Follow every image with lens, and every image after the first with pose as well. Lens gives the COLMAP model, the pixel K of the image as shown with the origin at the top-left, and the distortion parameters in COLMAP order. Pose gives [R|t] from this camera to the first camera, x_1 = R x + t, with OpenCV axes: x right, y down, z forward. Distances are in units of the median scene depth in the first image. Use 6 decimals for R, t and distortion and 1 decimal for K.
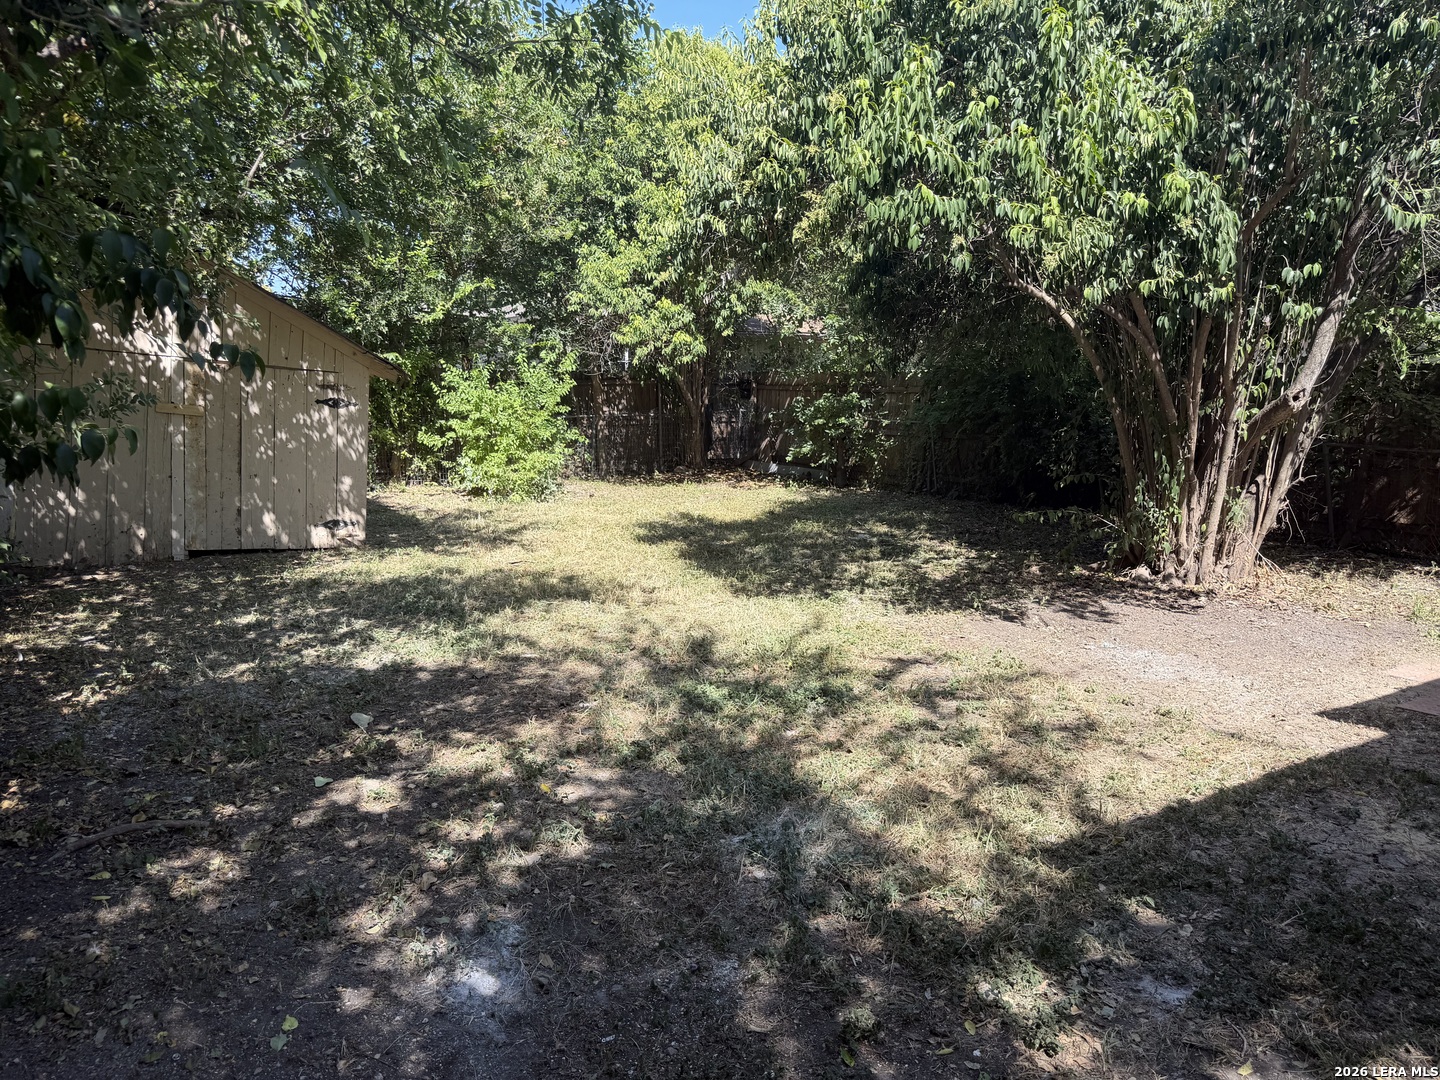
lens RADIAL K [[1007.3, 0, 712.8], [0, 1007.3, 548.5], [0, 0, 1]] dist [0.012832, -0.020124]
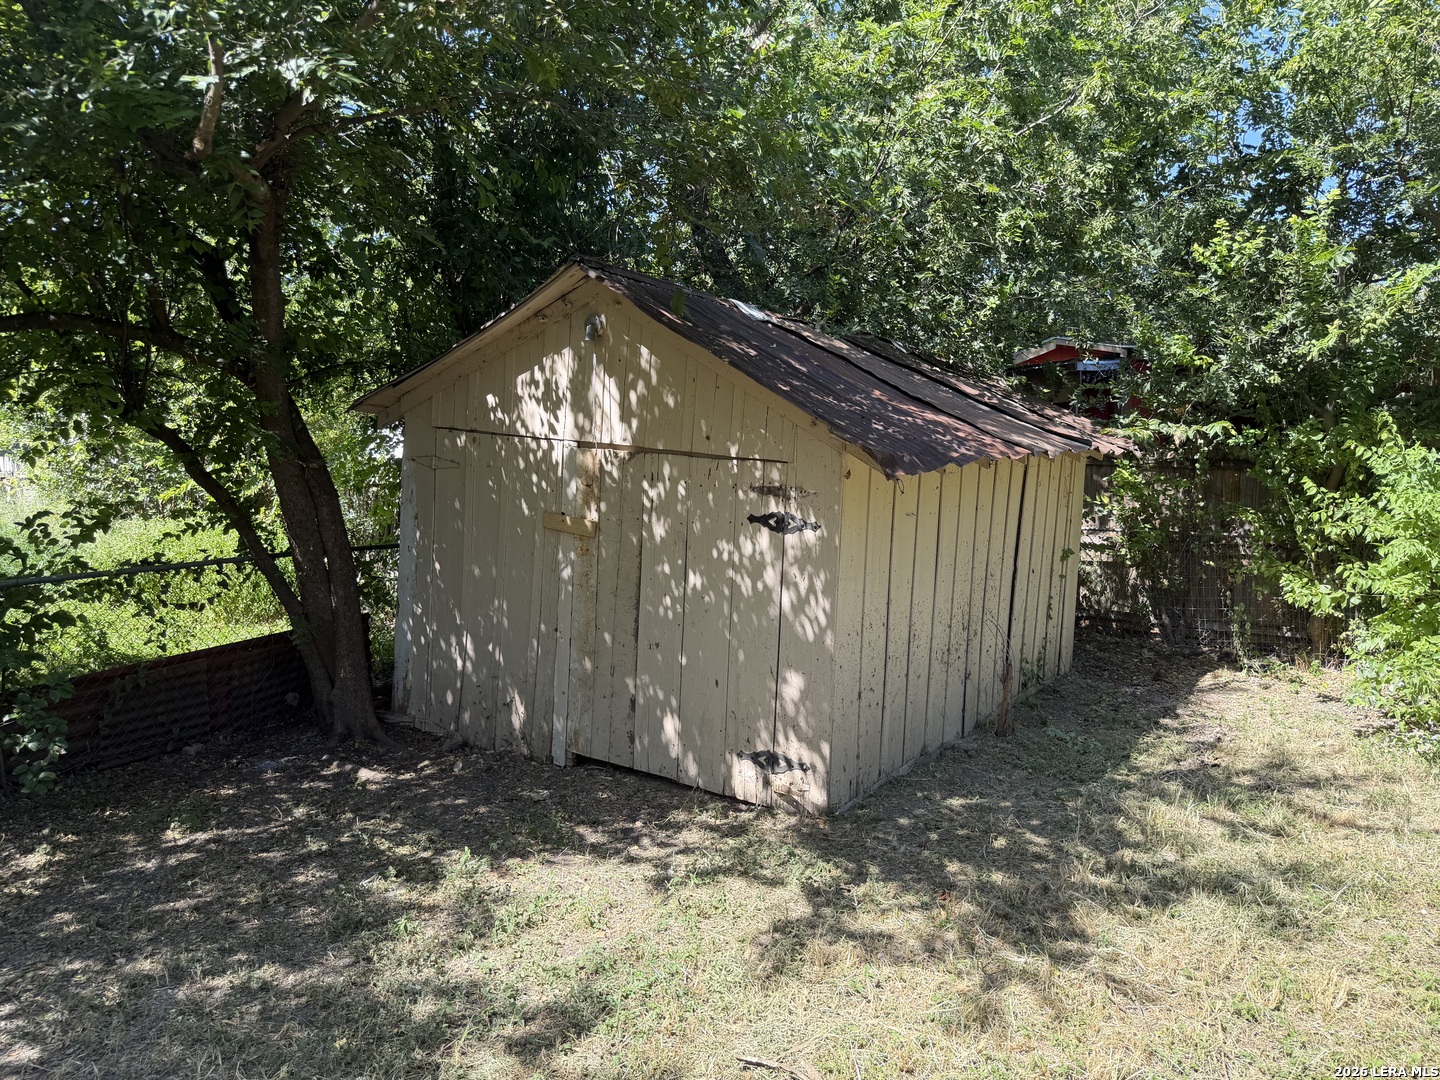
lens RADIAL K [[1007.3, 0, 704.3], [0, 1007.3, 544.8], [0, 0, 1]] dist [0.012832, -0.020124]
pose [[0.416559, 0.060628, -0.907085, 0.061818], [-0.140301, 0.990107, 0.001747, -0.131392], [0.898217, 0.126537, 0.420944, 0.772070]]
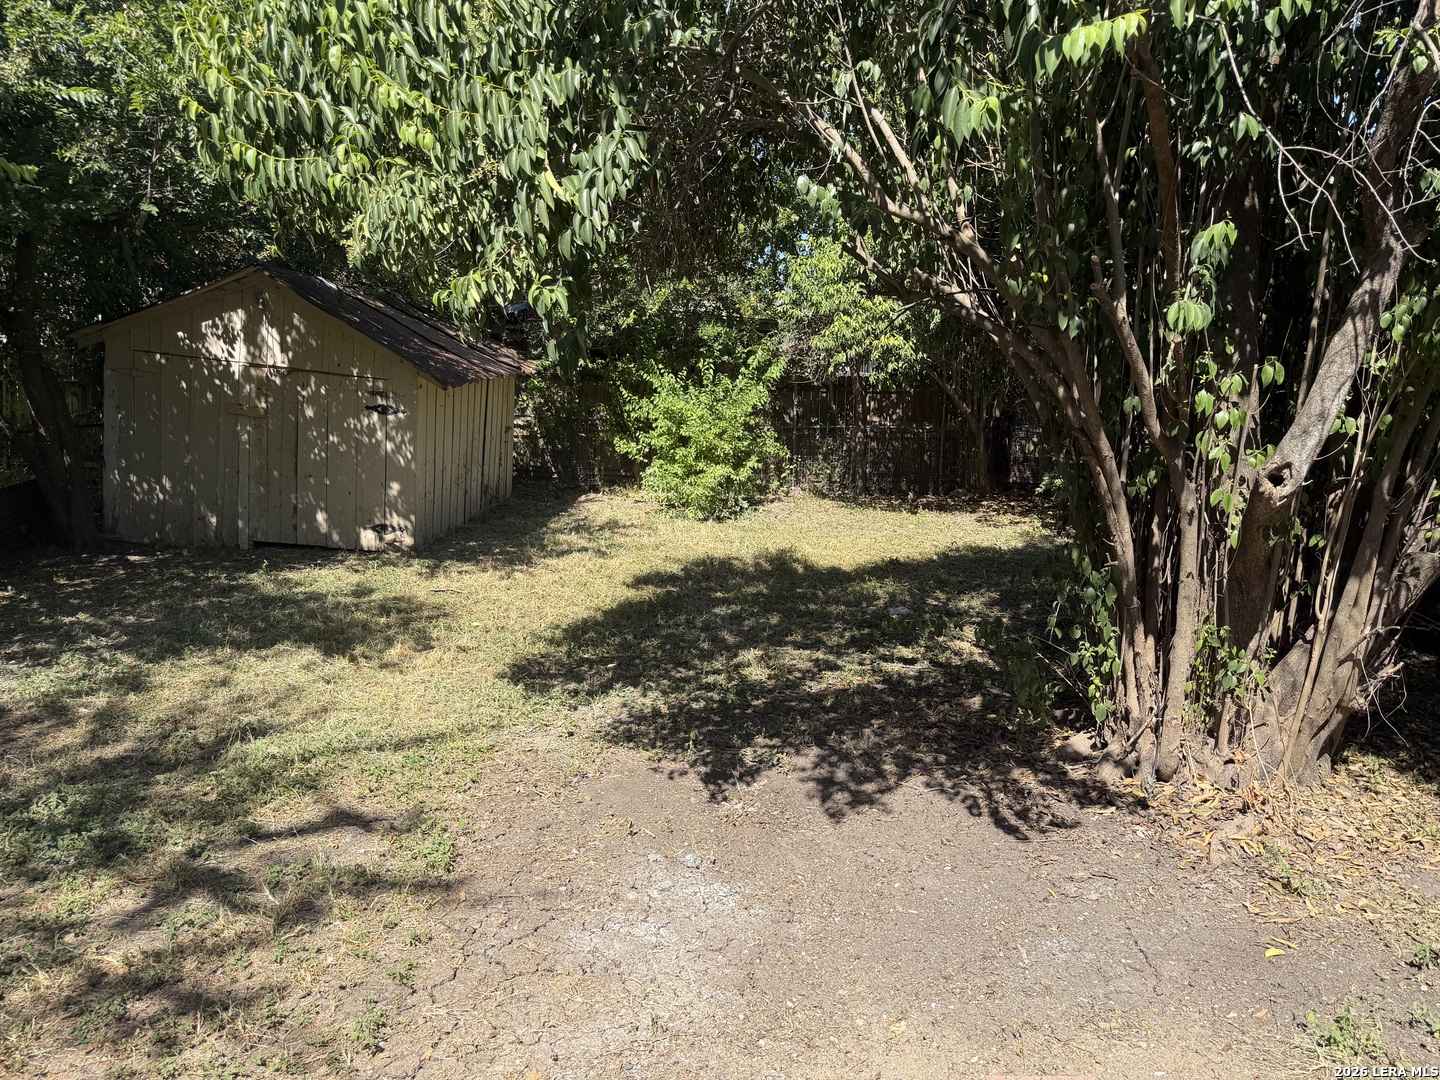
lens RADIAL K [[1007.3, 0, 740.9], [0, 1007.3, 556.3], [0, 0, 1]] dist [0.012832, -0.020124]
pose [[0.859931, 0.110795, -0.498240, 0.460304], [-0.104222, 0.993705, 0.041093, -0.077811], [0.499656, 0.016590, 0.866065, 0.311605]]
